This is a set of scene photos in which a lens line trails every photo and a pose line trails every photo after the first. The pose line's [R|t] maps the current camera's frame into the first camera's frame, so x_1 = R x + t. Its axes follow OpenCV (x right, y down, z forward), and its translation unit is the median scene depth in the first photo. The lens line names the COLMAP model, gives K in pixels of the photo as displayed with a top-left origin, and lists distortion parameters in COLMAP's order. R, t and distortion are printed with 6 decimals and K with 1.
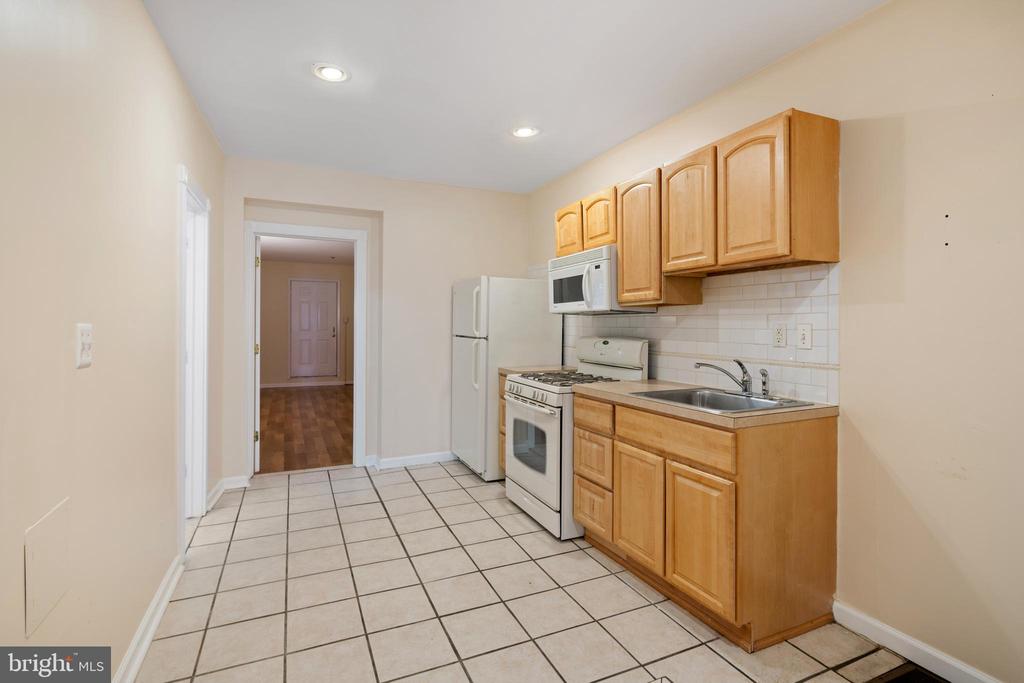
lens RADIAL K [[490.4, 0, 512.5], [0, 490.4, 326.3], [0, 0, 1]] dist [0.001610, -0.000141]
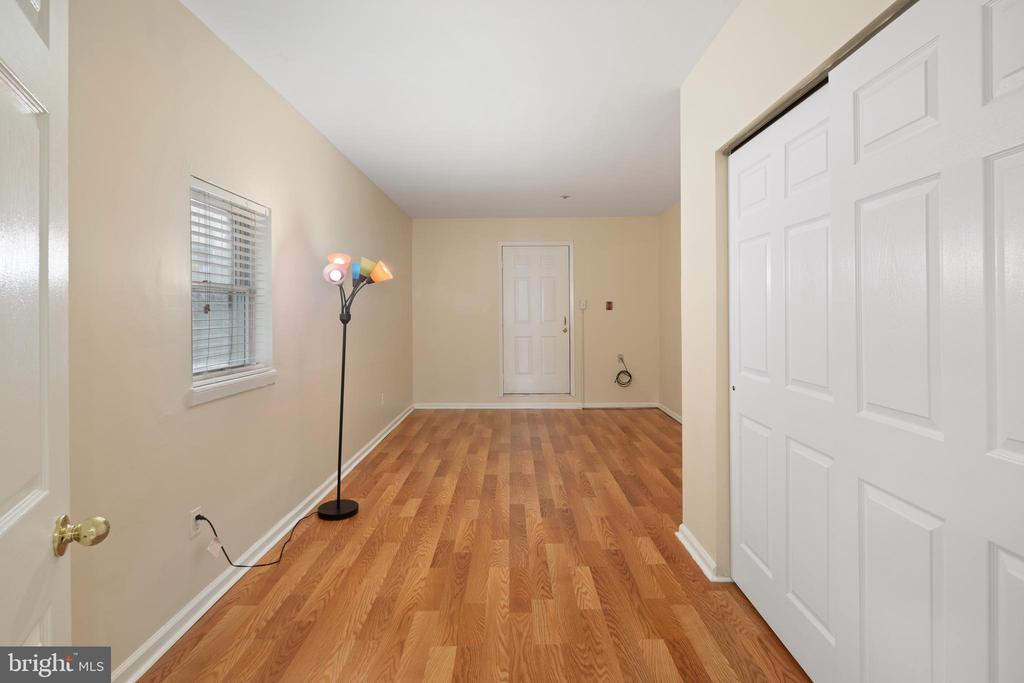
lens RADIAL K [[490.4, 0, 512.5], [0, 490.4, 326.3], [0, 0, 1]] dist [0.001610, -0.000141]
pose [[0.909402, 0.002372, -0.415912, -0.175482], [0.006263, 0.999792, 0.019397, 0.001298], [0.415871, -0.020245, 0.909198, 0.426765]]
